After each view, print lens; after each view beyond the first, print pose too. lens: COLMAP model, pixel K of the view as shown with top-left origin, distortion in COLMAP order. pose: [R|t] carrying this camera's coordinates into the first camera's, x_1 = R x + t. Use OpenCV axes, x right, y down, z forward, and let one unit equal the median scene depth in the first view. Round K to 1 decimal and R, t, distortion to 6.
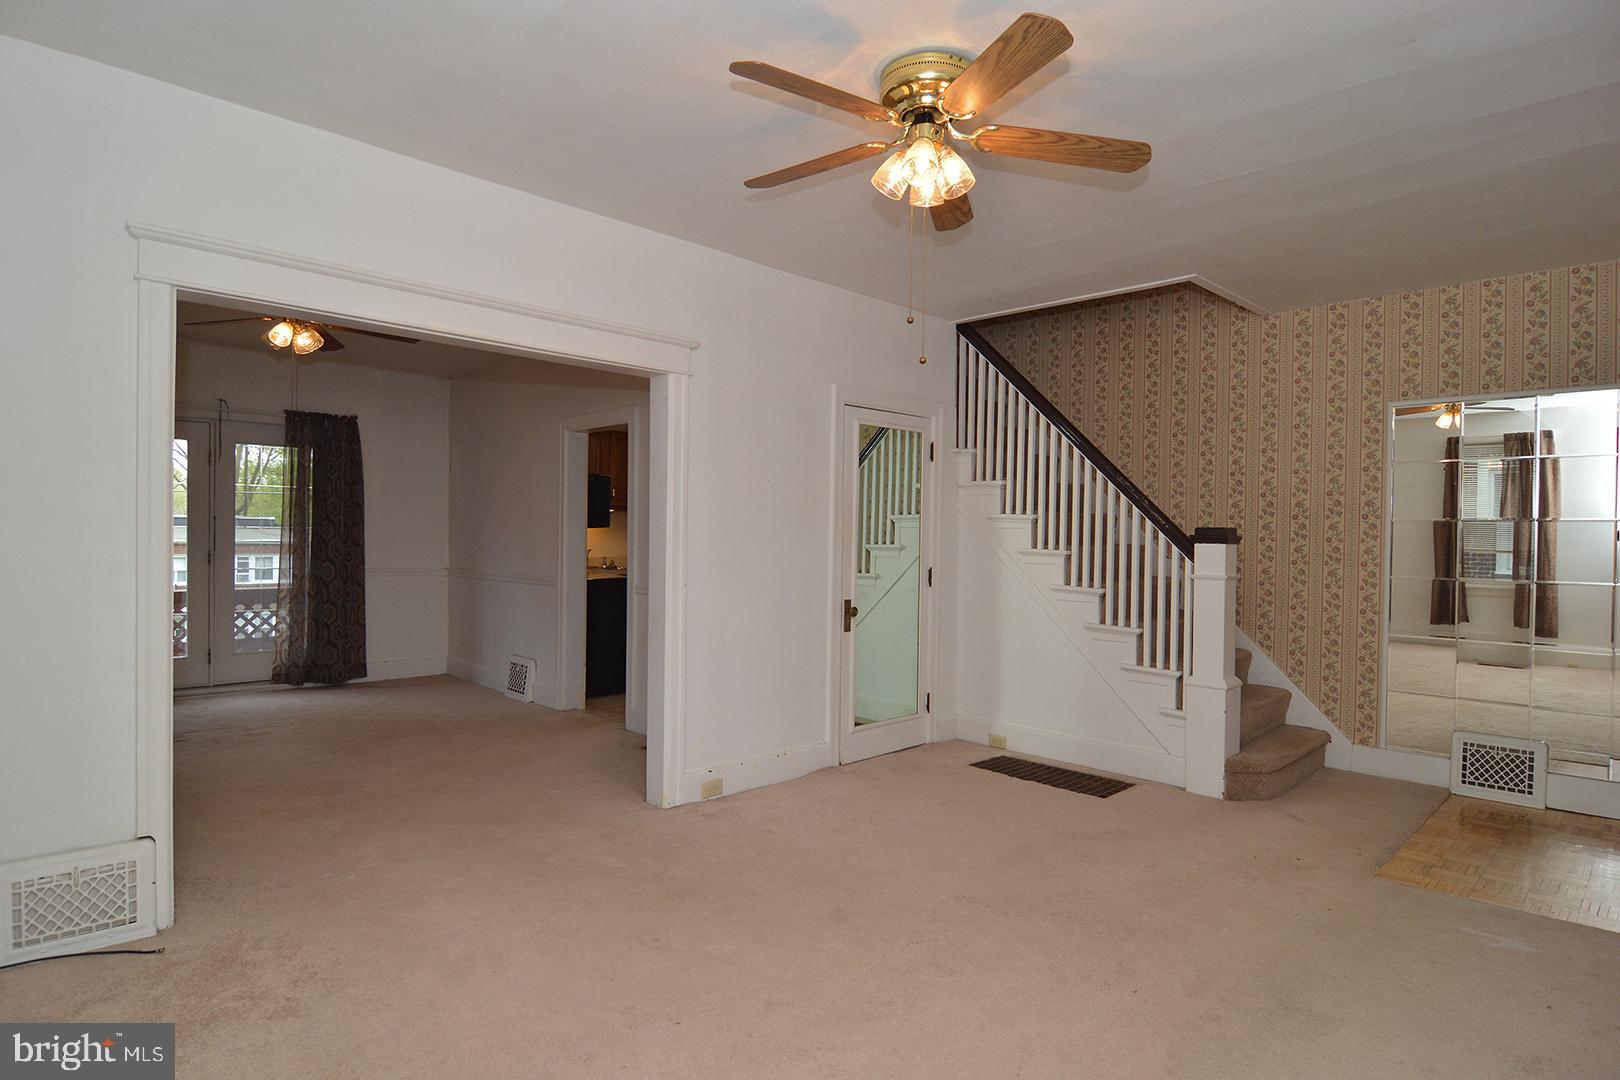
lens RADIAL K [[883.2, 0, 808.8], [0, 883.2, 538.5], [0, 0, 1]] dist [-0.004289, -0.011041]
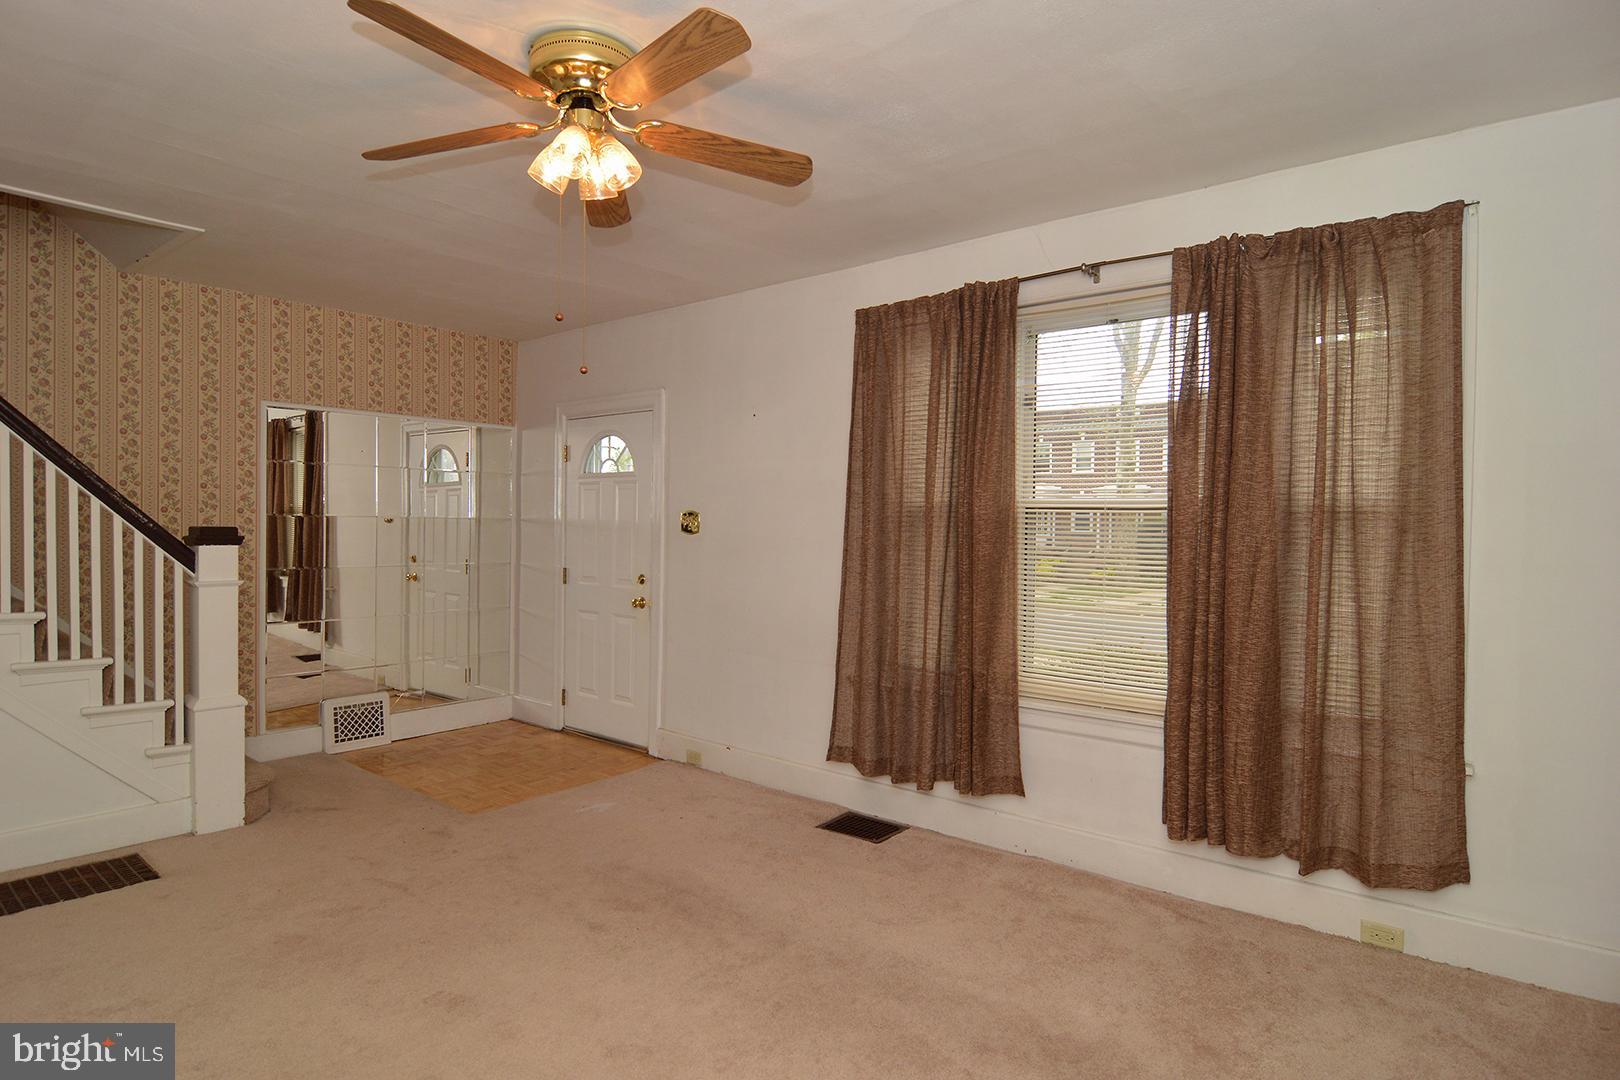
lens RADIAL K [[883.2, 0, 808.8], [0, 883.2, 538.5], [0, 0, 1]] dist [-0.004289, -0.011041]
pose [[-0.100708, -0.030844, 0.994438, -0.468124], [-0.012404, 0.999481, 0.029744, -0.033838], [-0.994839, -0.009339, -0.101039, 0.496726]]
